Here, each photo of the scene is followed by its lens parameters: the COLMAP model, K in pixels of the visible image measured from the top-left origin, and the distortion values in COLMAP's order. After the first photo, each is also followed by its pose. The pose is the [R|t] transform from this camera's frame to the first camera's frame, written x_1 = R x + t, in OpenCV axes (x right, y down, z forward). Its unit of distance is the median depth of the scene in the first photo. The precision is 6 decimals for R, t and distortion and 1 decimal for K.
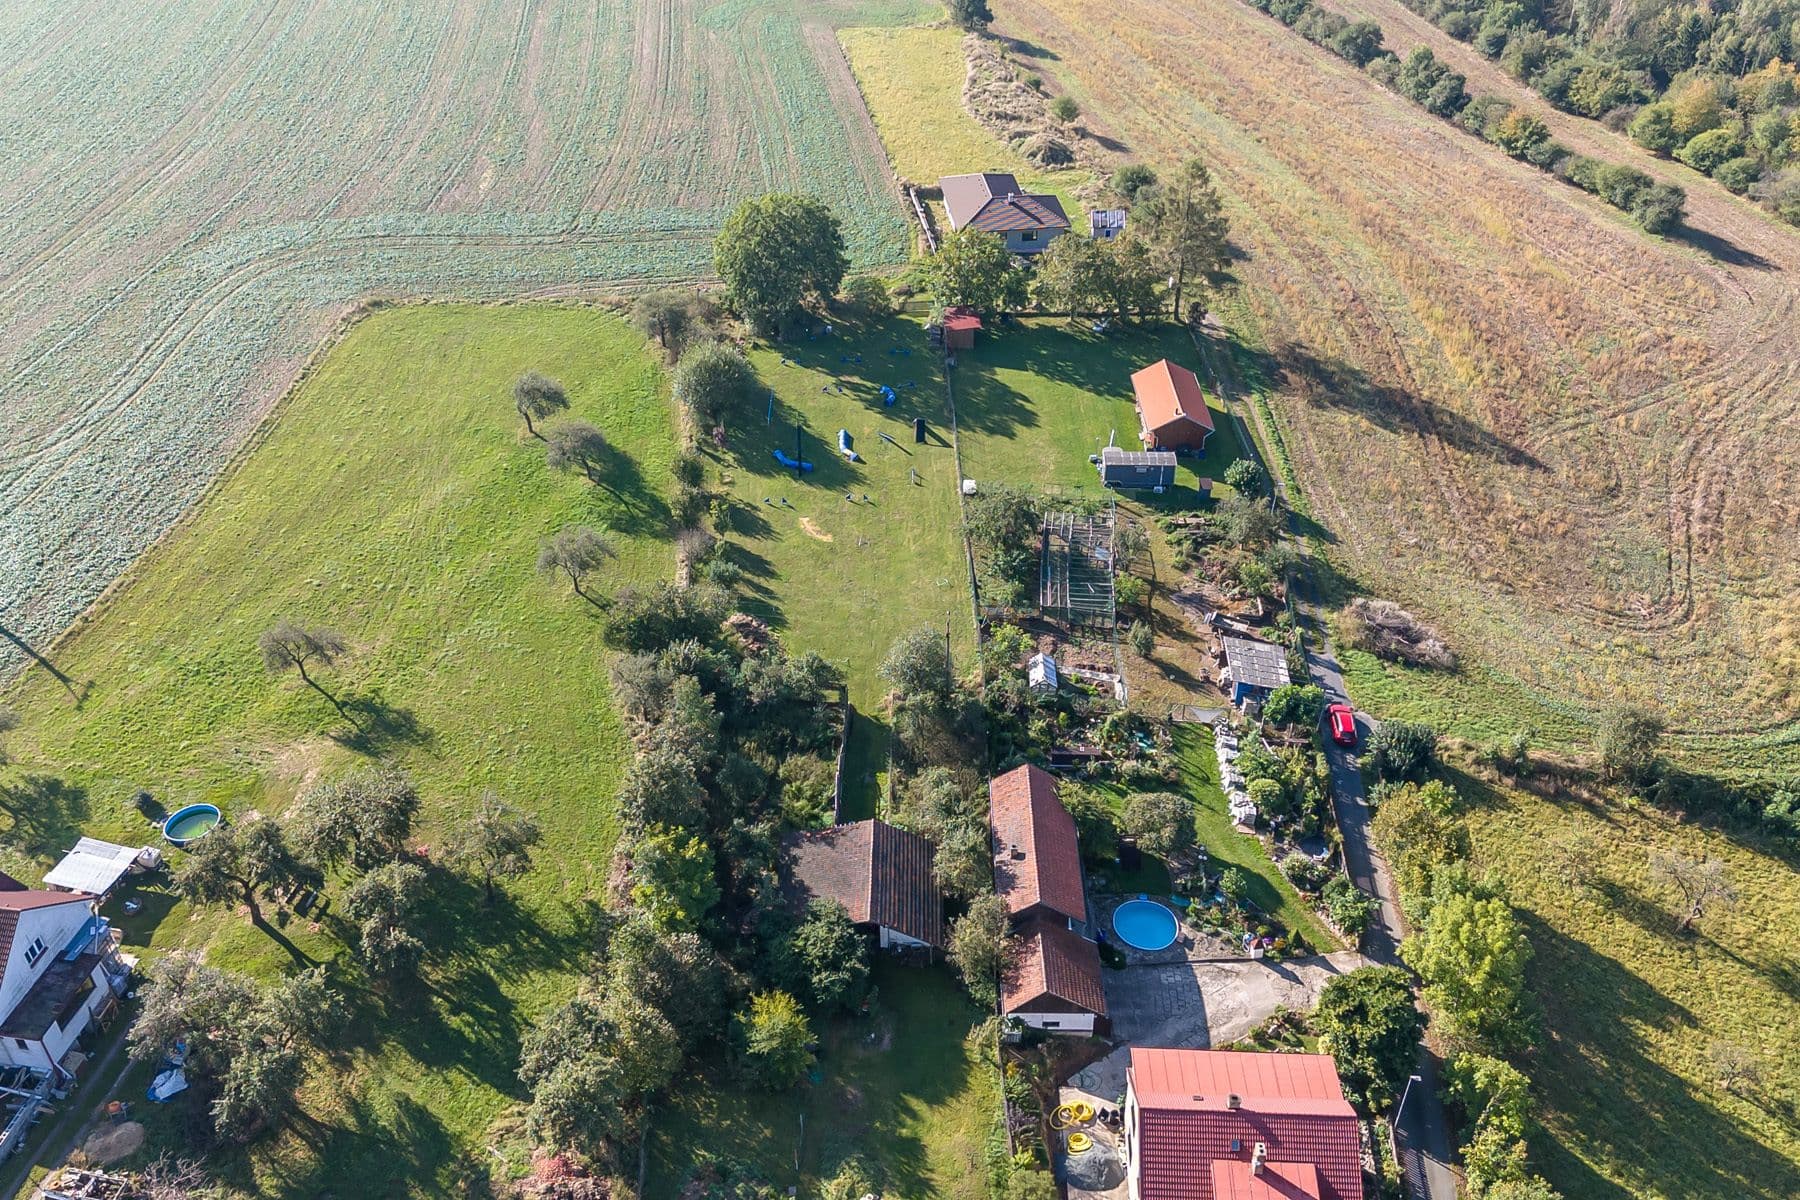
lens RADIAL K [[1571.7, 0, 900.0], [0, 1571.7, 600.0], [0, 0, 1]] dist [0.051386, -0.023714]
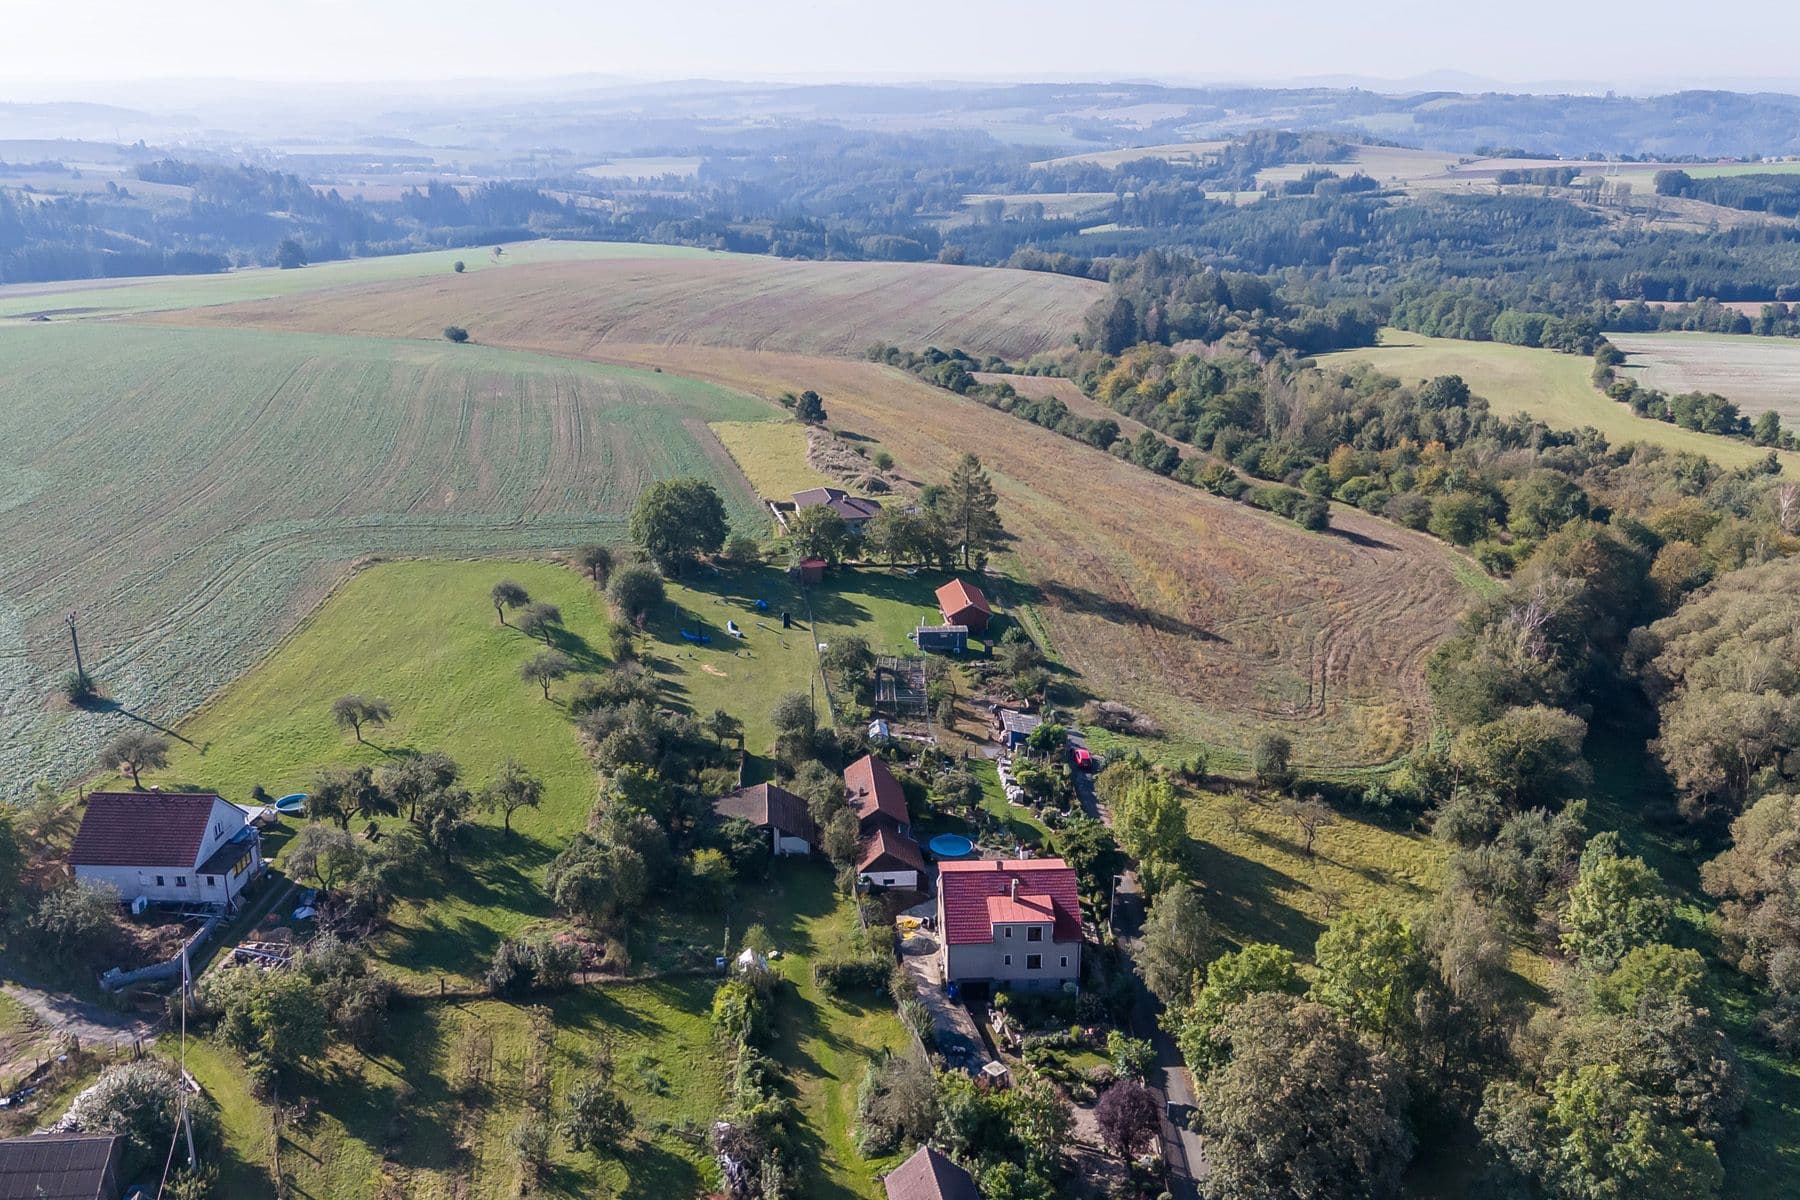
lens RADIAL K [[1562.6, 0, 900.0], [0, 1562.6, 600.0], [0, 0, 1]] dist [0.125952, -0.247068]
pose [[0.994709, -0.024371, 0.099798, -0.026308], [0.053598, 0.951871, -0.301777, 0.321741], [-0.087641, 0.305529, 0.948141, -0.357050]]
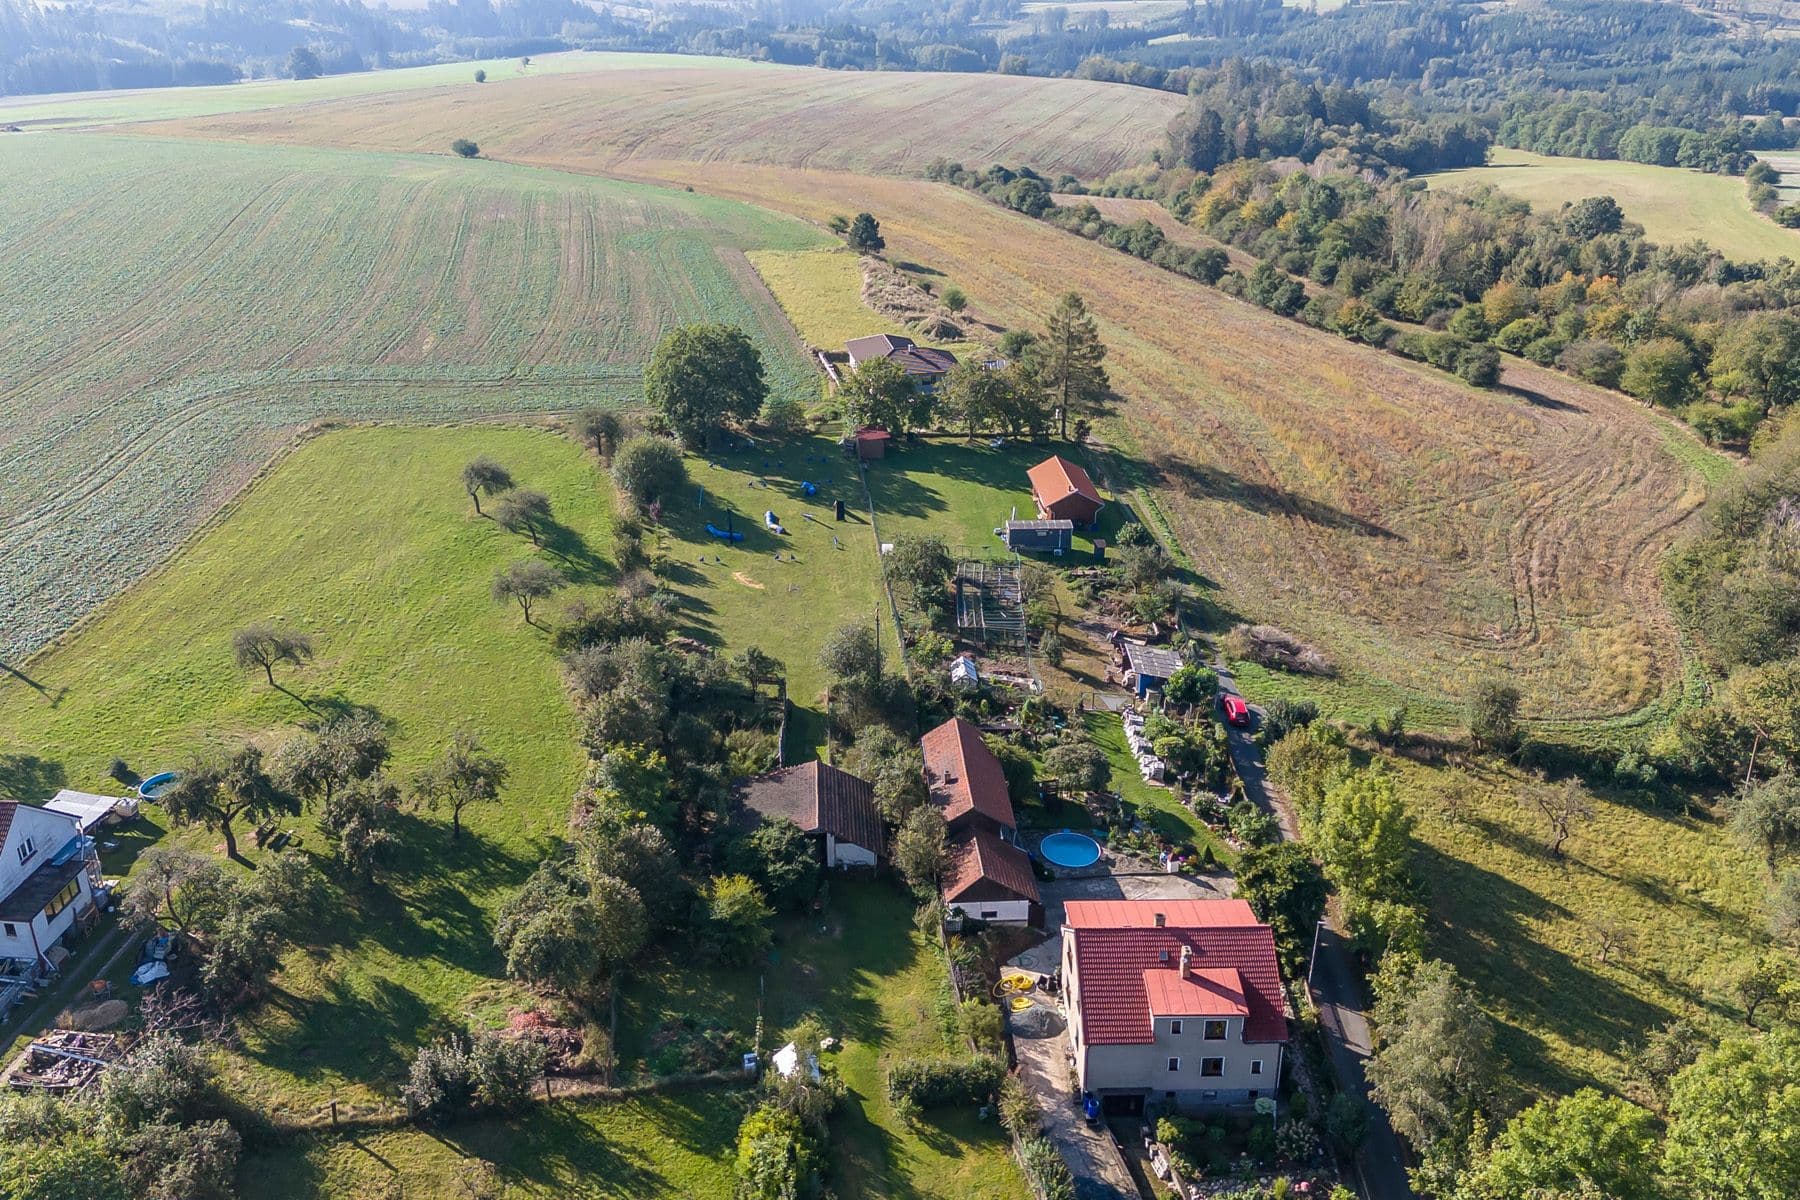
lens RADIAL K [[1565.0, 0, 900.0], [0, 1565.0, 600.0], [0, 0, 1]] dist [0.087668, -0.103334]
pose [[0.997351, -0.024936, 0.068327, -0.022808], [0.038229, 0.978893, -0.200766, 0.186857], [-0.061879, 0.202846, 0.977254, -0.061364]]
